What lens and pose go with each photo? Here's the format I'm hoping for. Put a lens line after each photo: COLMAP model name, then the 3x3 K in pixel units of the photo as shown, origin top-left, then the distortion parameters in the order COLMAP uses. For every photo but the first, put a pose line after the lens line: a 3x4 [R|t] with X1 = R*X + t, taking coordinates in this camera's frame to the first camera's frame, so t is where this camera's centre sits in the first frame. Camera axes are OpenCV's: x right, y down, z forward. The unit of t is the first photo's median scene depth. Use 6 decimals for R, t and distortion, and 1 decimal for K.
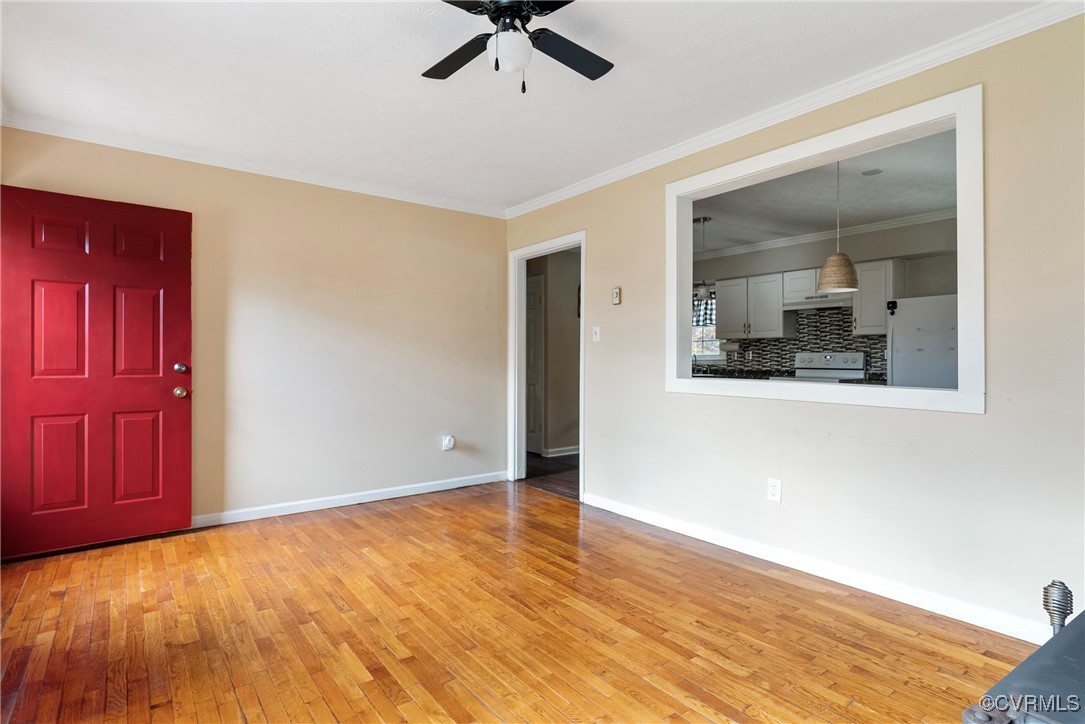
lens RADIAL K [[557.7, 0, 542.5], [0, 557.7, 362.0], [0, 0, 1]] dist [-0.002147, -0.000174]
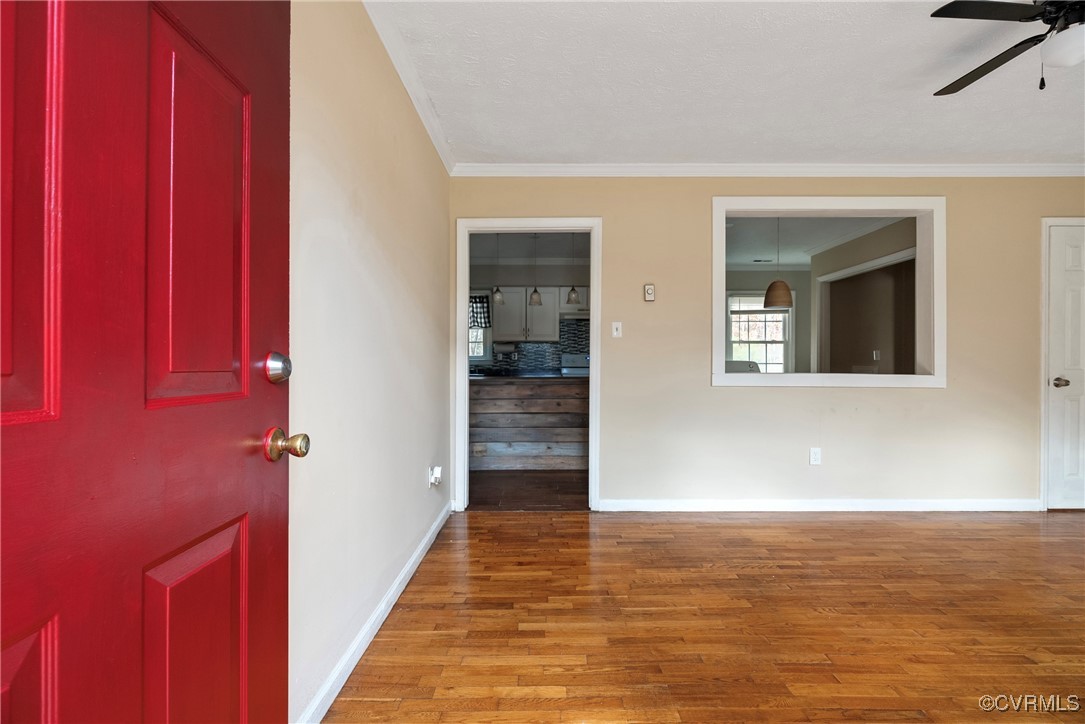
lens RADIAL K [[493.4, 0, 547.9], [0, 493.4, 364.9], [0, 0, 1]] dist [-0.000605, 0.000357]
pose [[0.601712, -0.003065, 0.798707, -0.684271], [0.004343, 0.999990, 0.000565, 0.009137], [-0.798701, 0.003129, 0.601720, 0.618740]]
